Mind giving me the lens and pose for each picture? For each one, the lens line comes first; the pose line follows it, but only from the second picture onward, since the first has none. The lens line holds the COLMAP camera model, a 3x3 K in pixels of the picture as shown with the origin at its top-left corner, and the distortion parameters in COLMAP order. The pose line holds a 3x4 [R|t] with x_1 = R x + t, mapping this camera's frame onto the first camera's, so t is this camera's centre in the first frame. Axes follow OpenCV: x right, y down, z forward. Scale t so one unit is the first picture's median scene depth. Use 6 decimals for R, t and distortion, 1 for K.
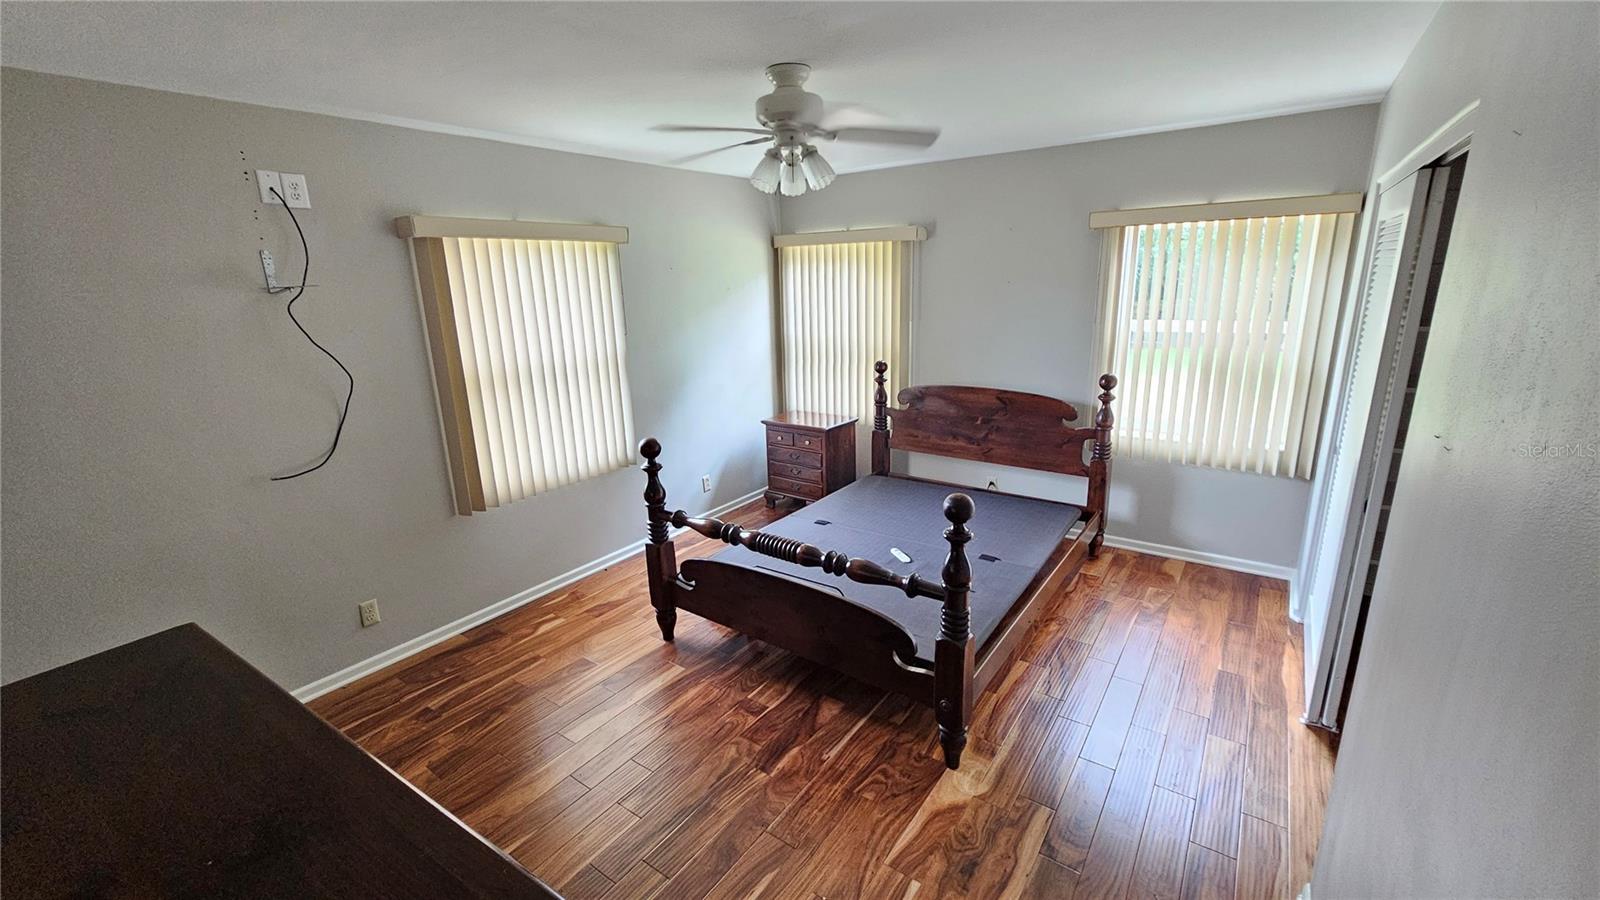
lens RADIAL K [[649.6, 0, 801.7], [0, 649.6, 448.4], [0, 0, 1]] dist [-0.001030, -0.000323]
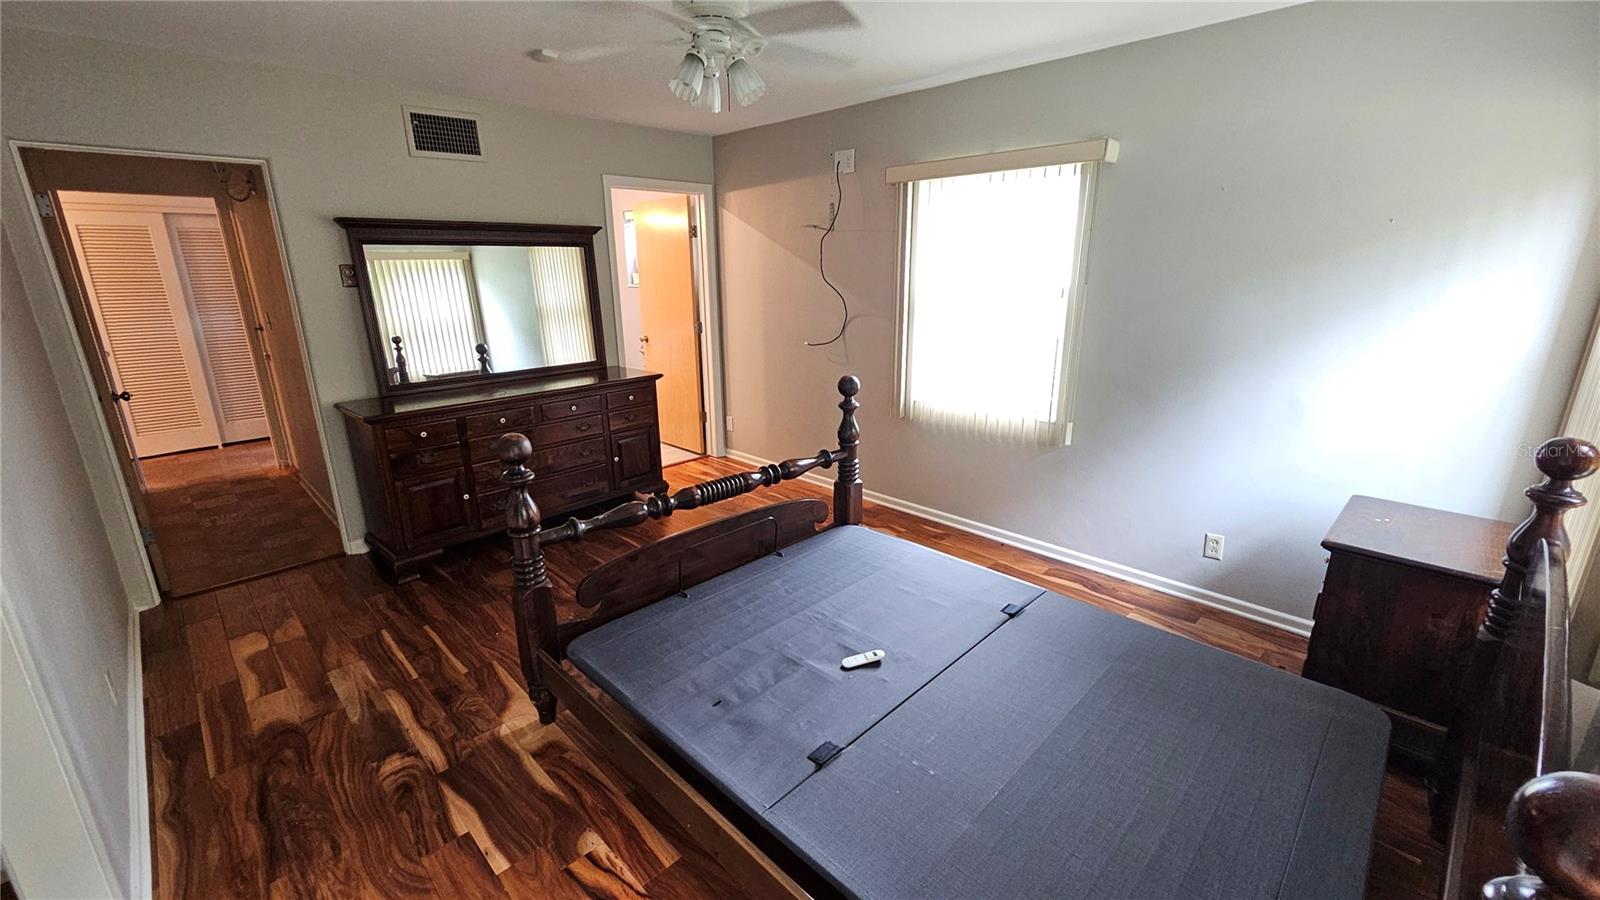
lens RADIAL K [[649.6, 0, 801.7], [0, 649.6, 448.4], [0, 0, 1]] dist [-0.001030, -0.000323]
pose [[-0.162231, 0.300117, -0.940006, 0.842763], [-0.239947, 0.912033, 0.332598, -0.256187], [0.957135, 0.279509, -0.075947, 1.166467]]
